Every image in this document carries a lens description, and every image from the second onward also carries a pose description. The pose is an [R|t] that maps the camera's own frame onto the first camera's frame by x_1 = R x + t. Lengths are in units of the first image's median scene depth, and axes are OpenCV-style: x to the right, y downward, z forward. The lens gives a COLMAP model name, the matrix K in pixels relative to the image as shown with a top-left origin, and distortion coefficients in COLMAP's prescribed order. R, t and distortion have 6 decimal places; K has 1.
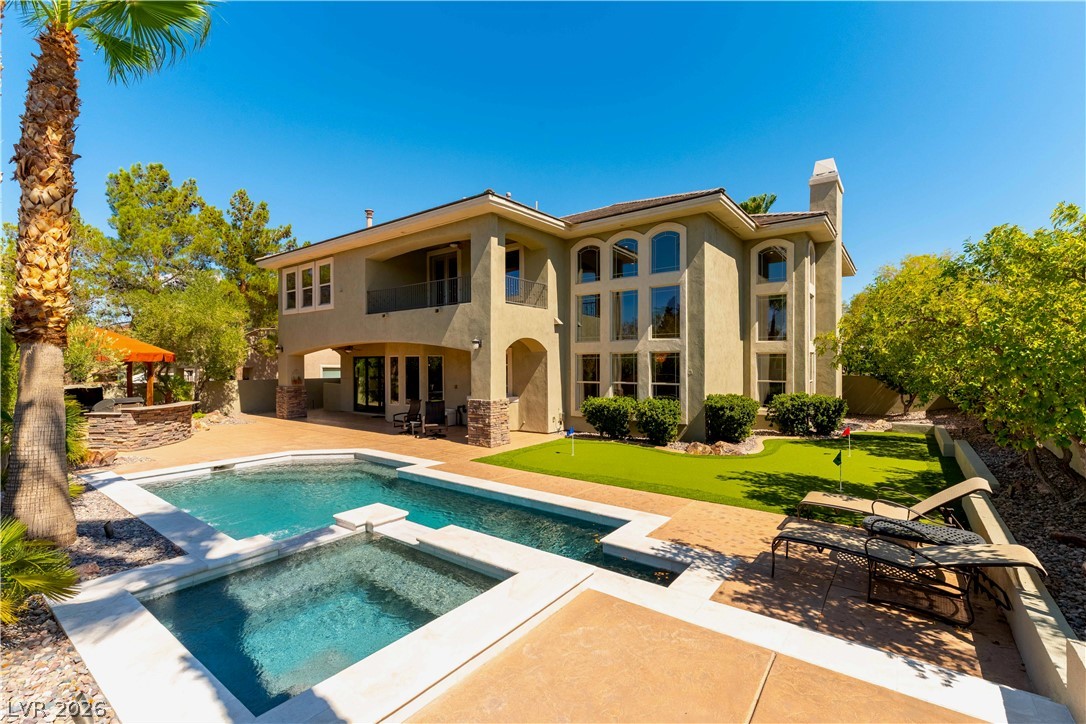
lens RADIAL K [[471.2, 0, 551.4], [0, 471.2, 365.1], [0, 0, 1]] dist [0.001058, 0.000060]
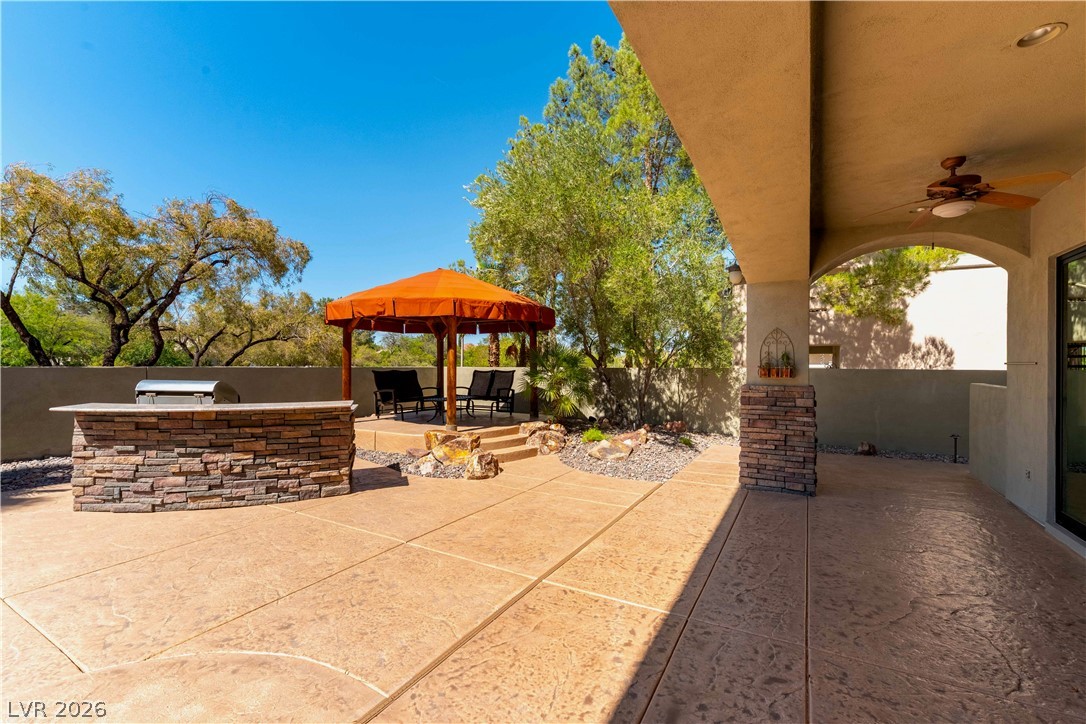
lens RADIAL K [[471.2, 0, 551.4], [0, 471.2, 365.1], [0, 0, 1]] dist [0.001058, 0.000060]
pose [[0.130329, 0.004103, -0.991462, -0.436785], [-0.005806, 0.999977, 0.003375, 0.054014], [0.991454, 0.005317, 0.130349, 1.356379]]
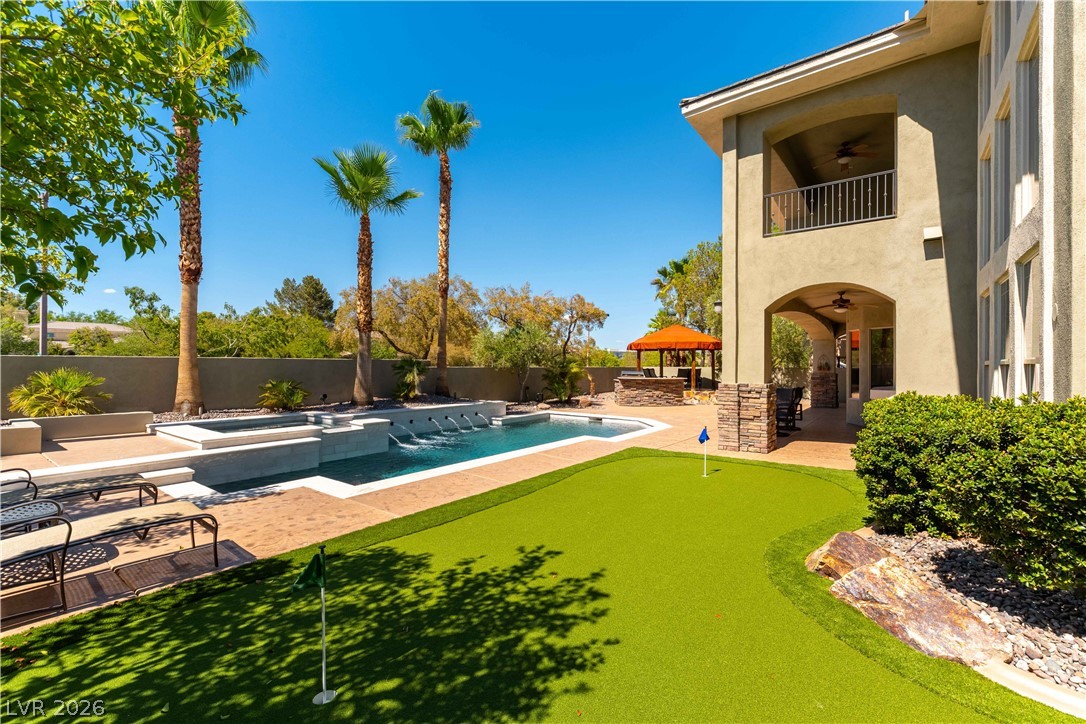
lens RADIAL K [[471.2, 0, 551.4], [0, 471.2, 365.1], [0, 0, 1]] dist [0.001058, 0.000060]
pose [[-0.008129, 0.003049, -0.999962, 0.624576], [-0.004381, 0.999986, 0.003085, 0.049043], [0.999957, 0.004406, -0.008116, 0.793692]]
